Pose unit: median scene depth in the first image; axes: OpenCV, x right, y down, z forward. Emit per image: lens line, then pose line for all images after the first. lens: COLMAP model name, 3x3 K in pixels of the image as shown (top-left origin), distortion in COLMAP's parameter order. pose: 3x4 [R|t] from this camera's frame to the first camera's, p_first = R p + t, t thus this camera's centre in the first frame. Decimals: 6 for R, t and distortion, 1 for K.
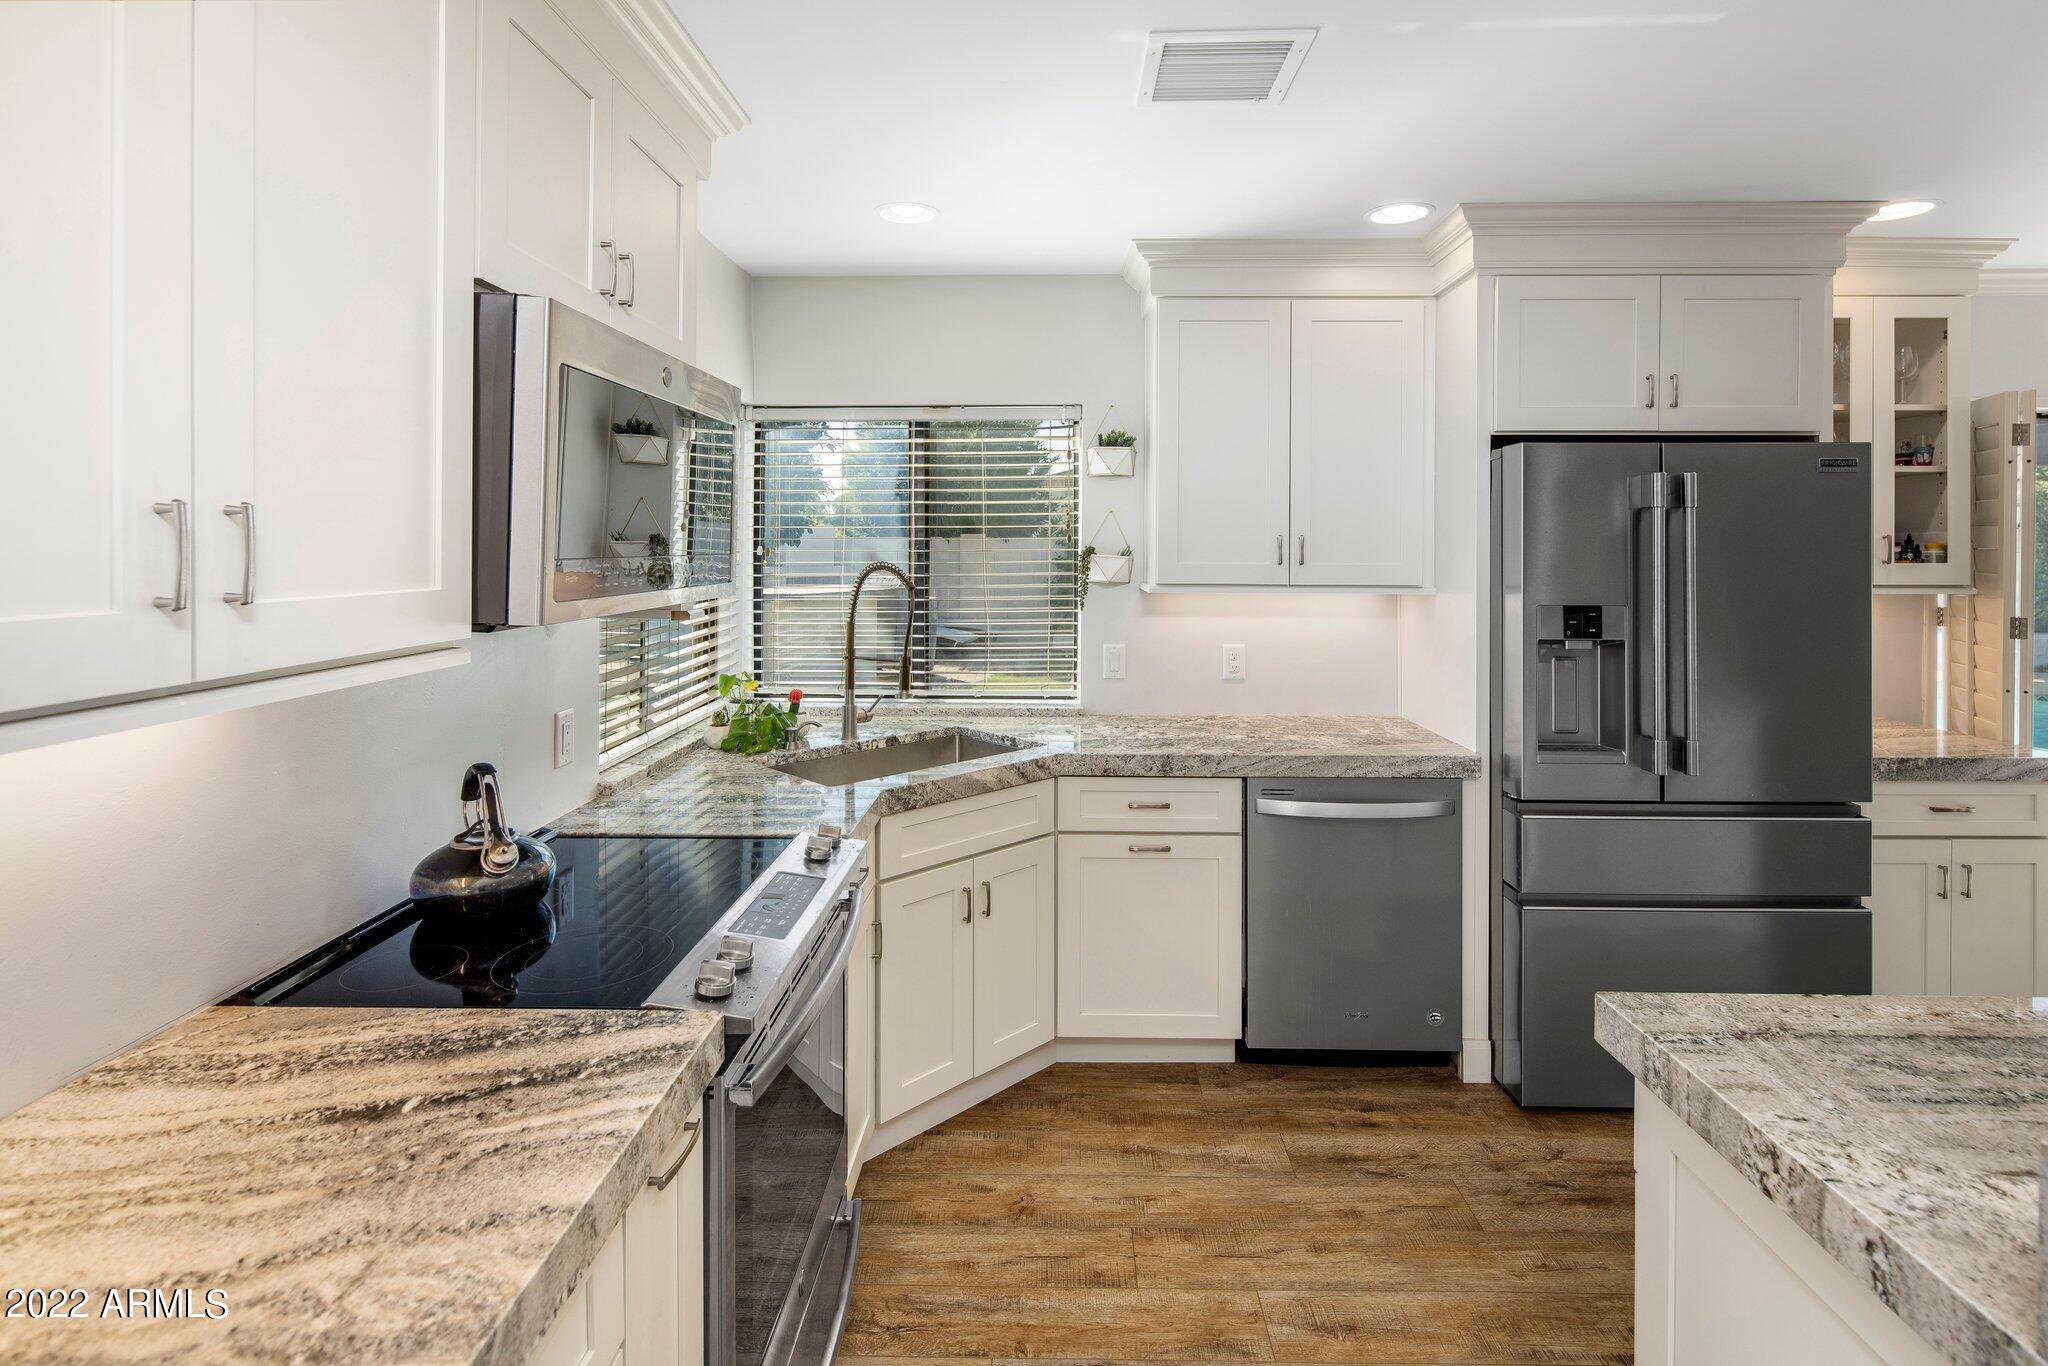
lens RADIAL K [[995.0, 0, 1039.0], [0, 995.0, 546.0], [0, 0, 1]] dist [0.006116, -0.004661]
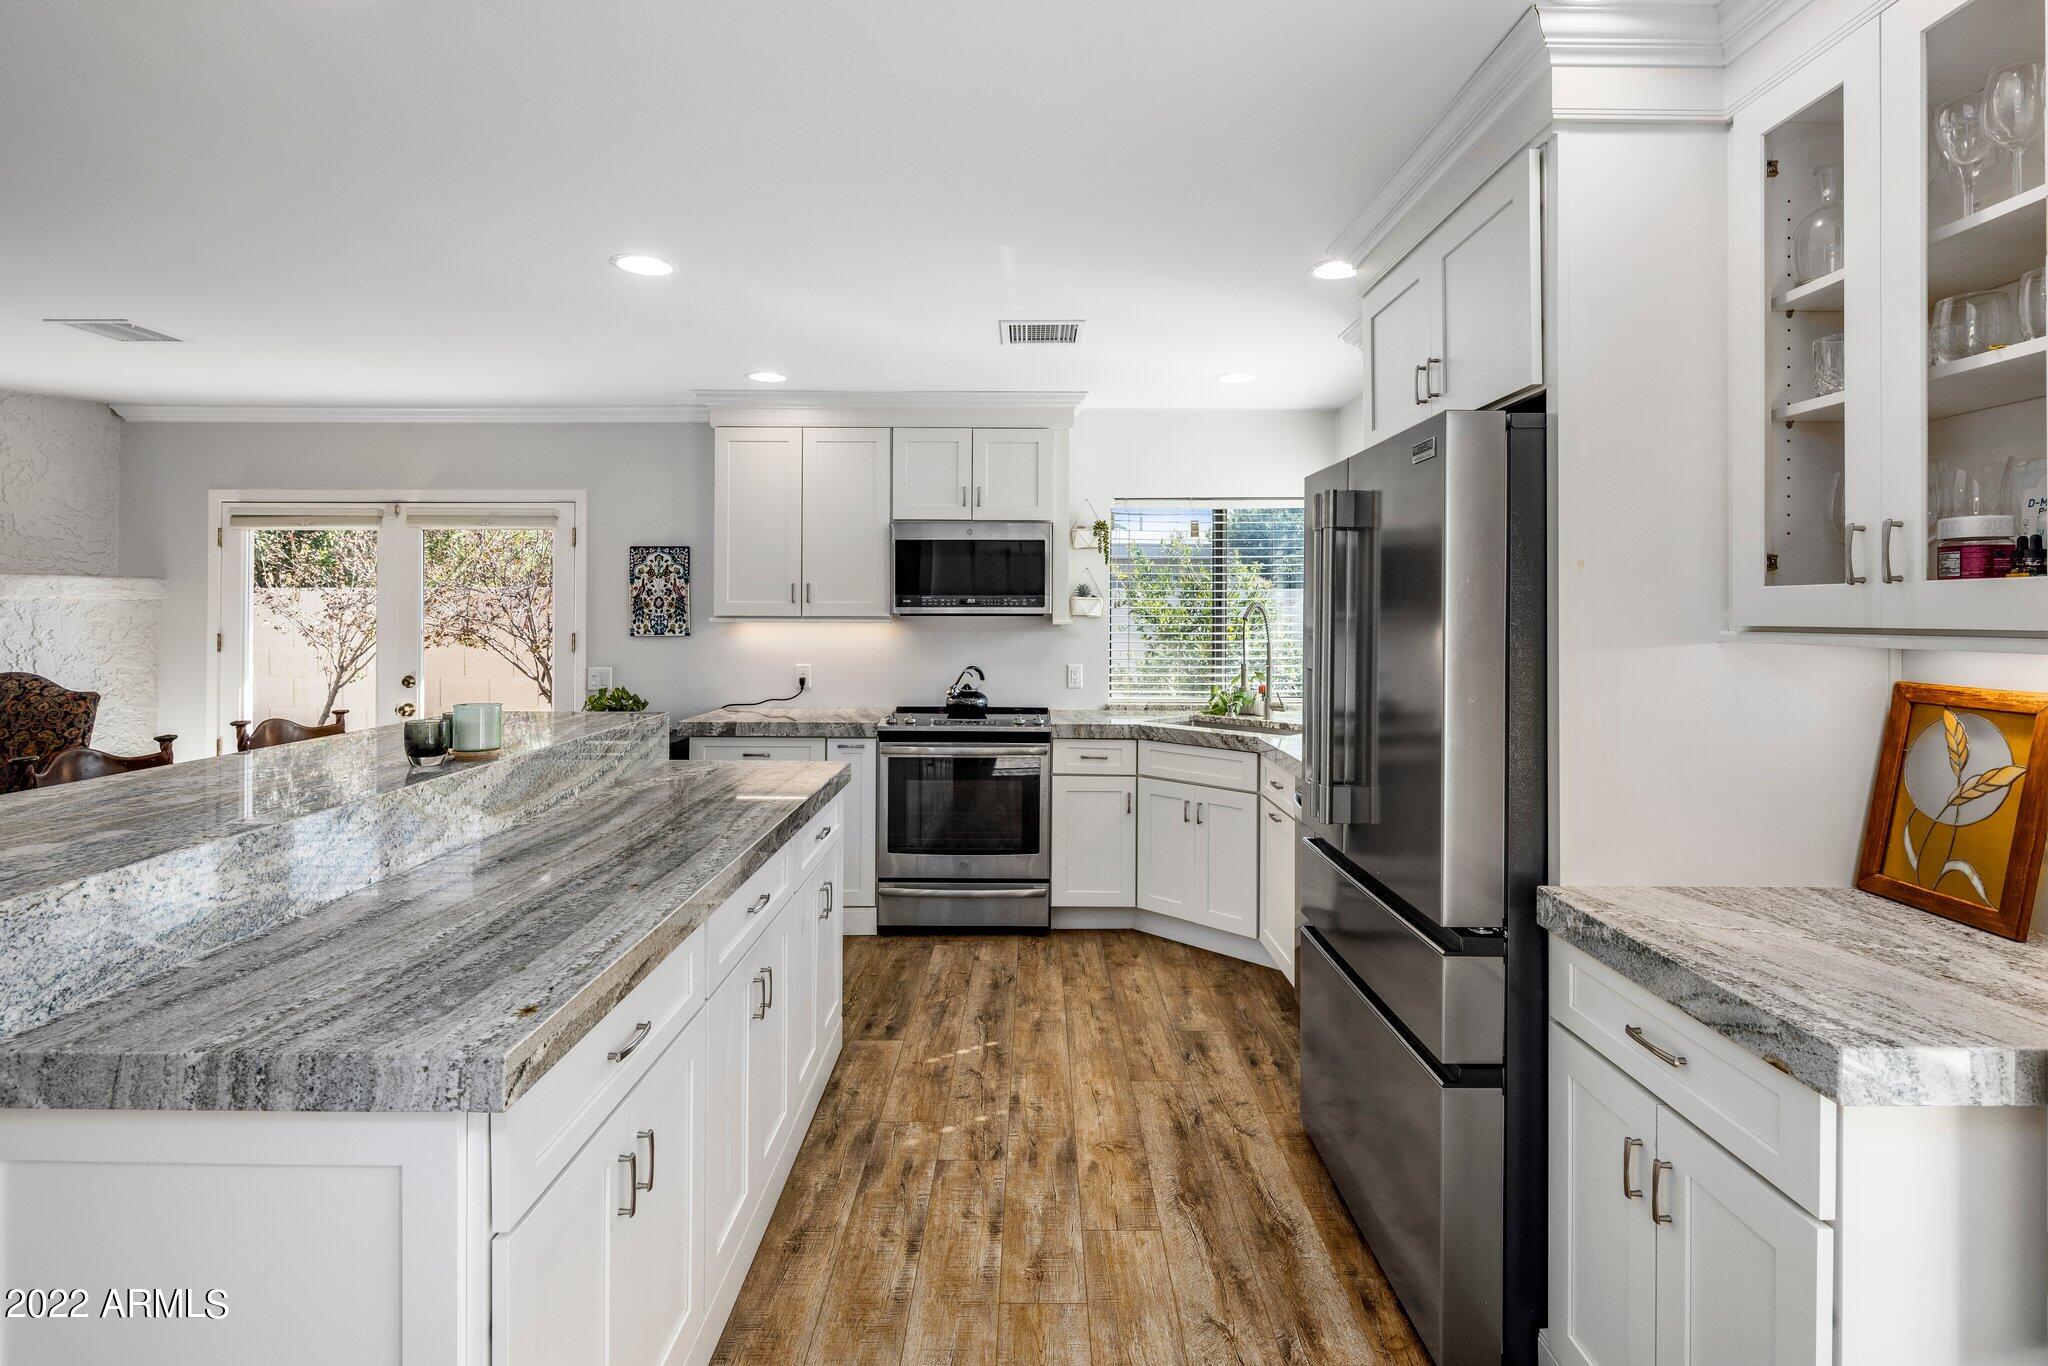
lens RADIAL K [[995.0, 0, 1020.6], [0, 995.0, 612.0], [0, 0, 1]] dist [0.006116, -0.004661]
pose [[0.012347, -0.002836, -0.999920, 1.443230], [-0.006677, 0.999973, -0.002919, 0.039585], [0.999901, 0.006713, 0.012328, 0.658947]]
